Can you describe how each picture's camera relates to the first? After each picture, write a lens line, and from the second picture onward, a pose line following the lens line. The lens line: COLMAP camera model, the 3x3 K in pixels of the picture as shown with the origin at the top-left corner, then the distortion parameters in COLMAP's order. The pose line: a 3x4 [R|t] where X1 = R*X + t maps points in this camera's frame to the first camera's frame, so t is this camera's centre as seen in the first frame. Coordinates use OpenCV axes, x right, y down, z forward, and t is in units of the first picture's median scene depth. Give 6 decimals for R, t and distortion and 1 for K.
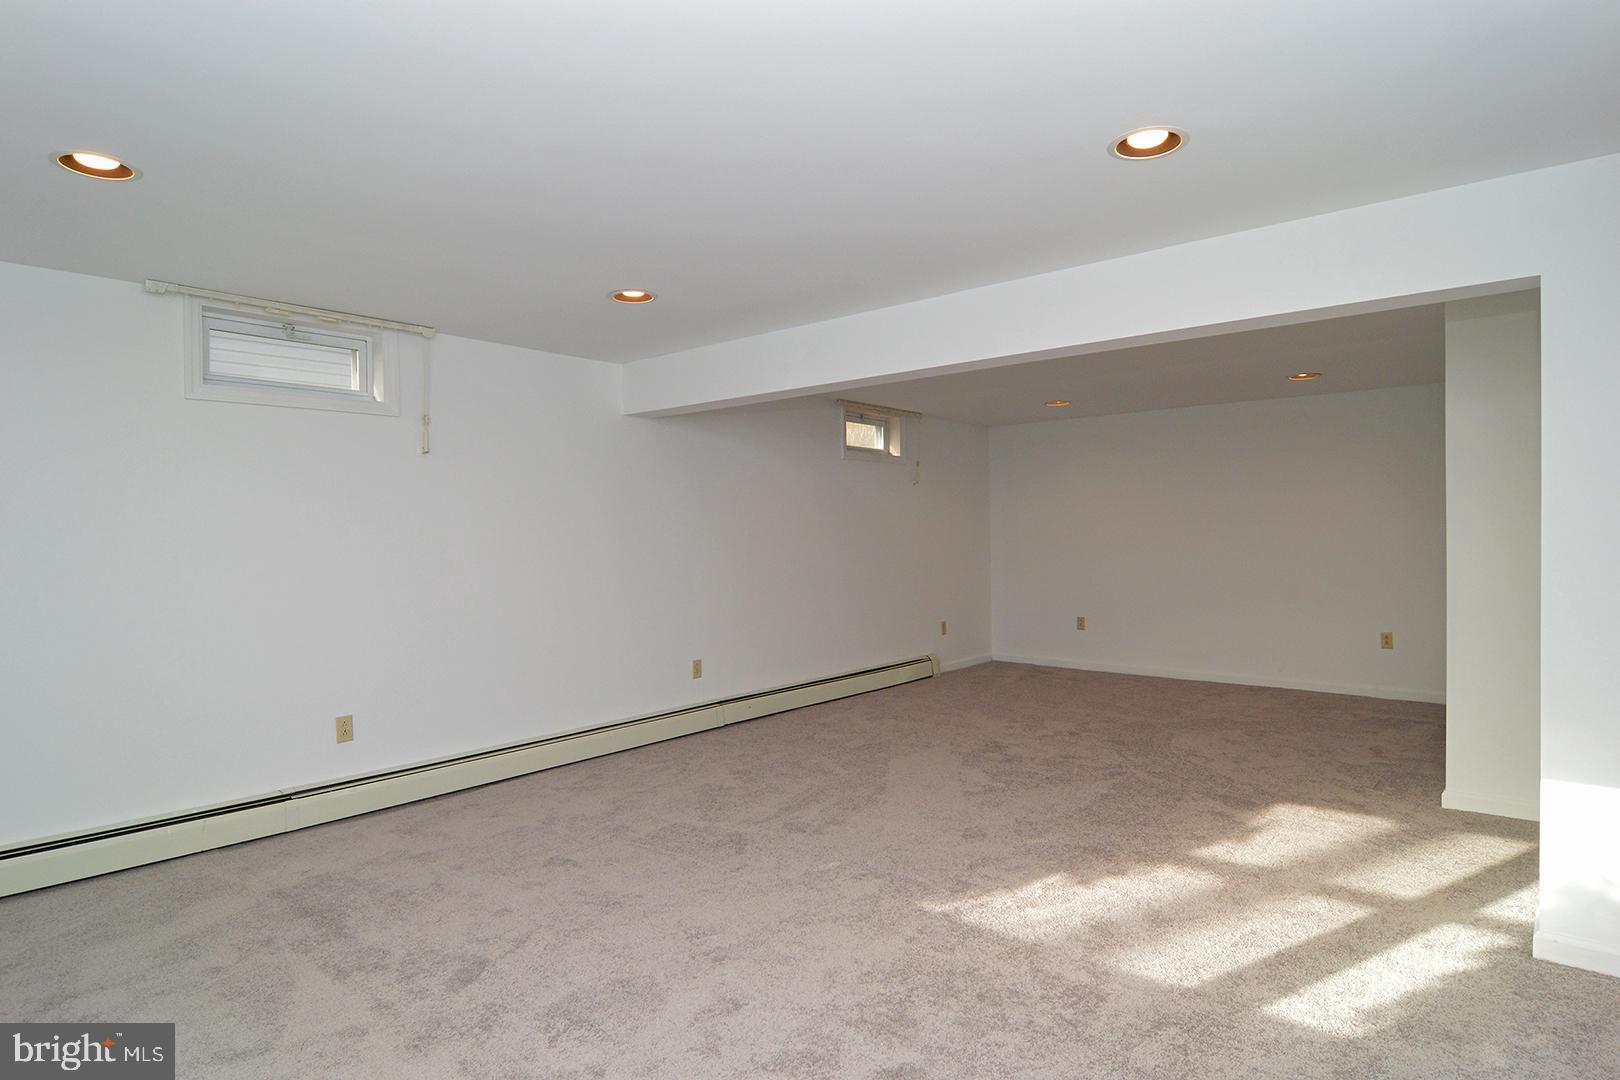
lens RADIAL K [[882.1, 0, 813.0], [0, 882.1, 545.7], [0, 0, 1]] dist [-0.008556, -0.008522]
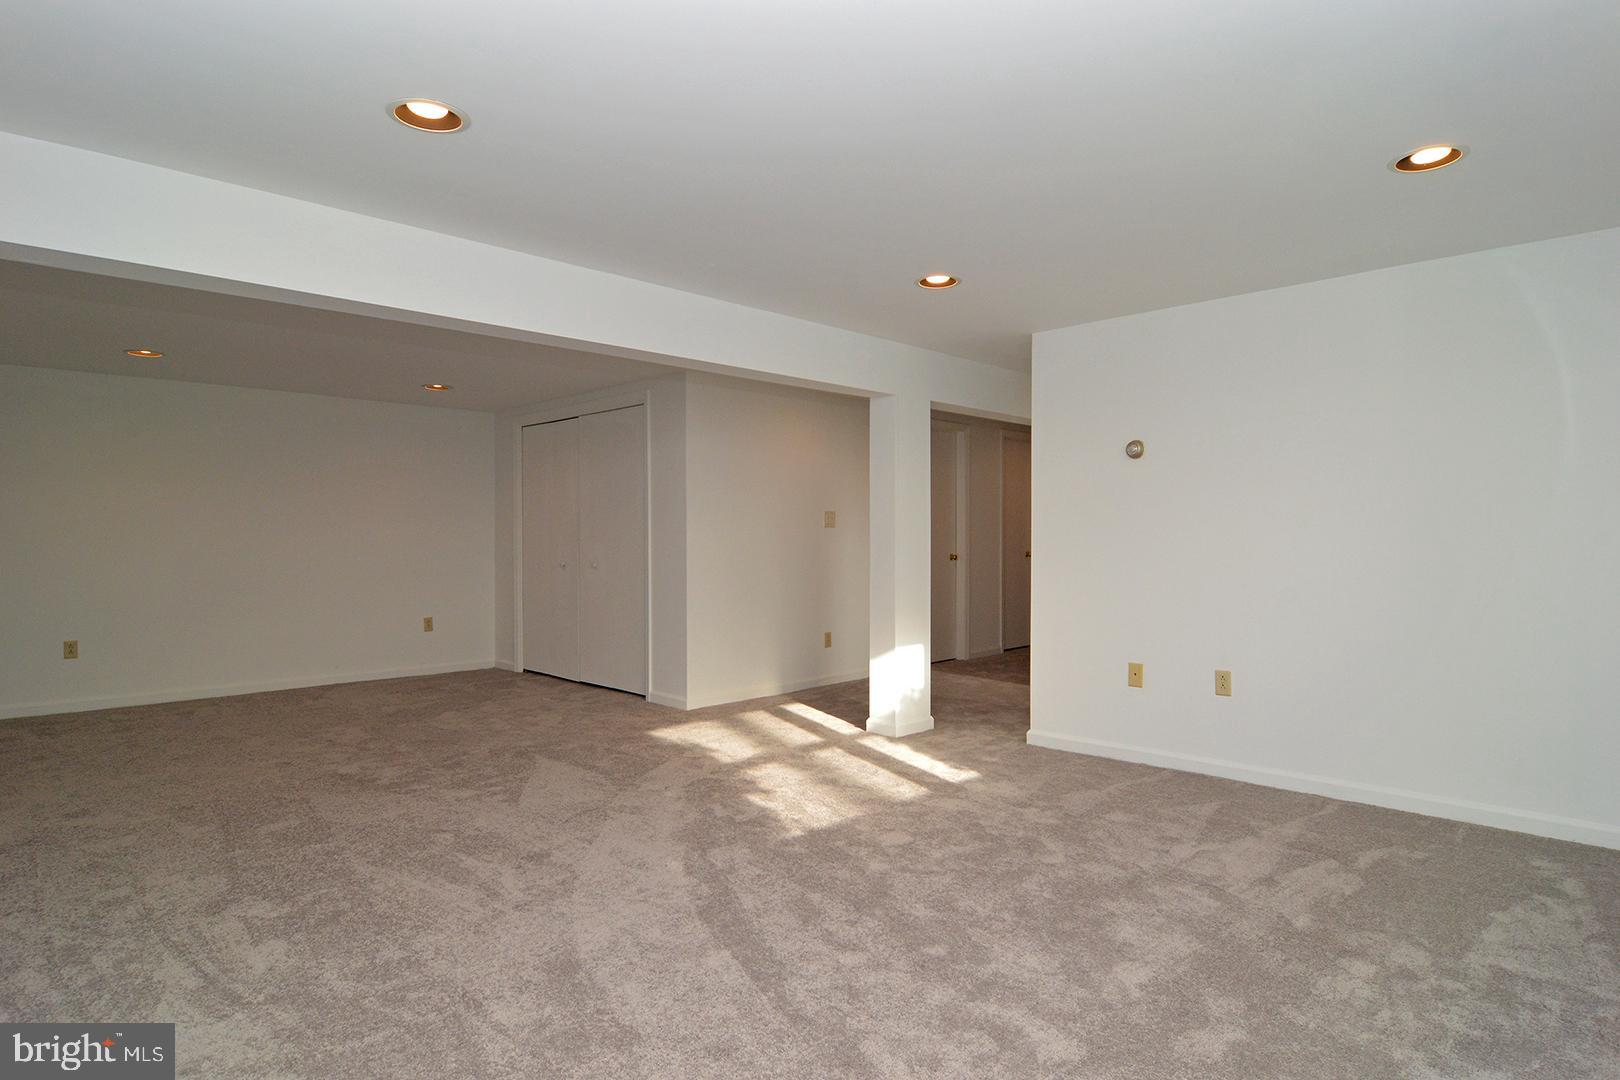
lens RADIAL K [[882.1, 0, 813.0], [0, 882.1, 545.7], [0, 0, 1]] dist [-0.008556, -0.008522]
pose [[0.073269, 0.000206, 0.997312, -1.049584], [0.003803, 0.999993, -0.000486, 0.018448], [-0.997305, 0.003828, 0.073268, 0.875582]]
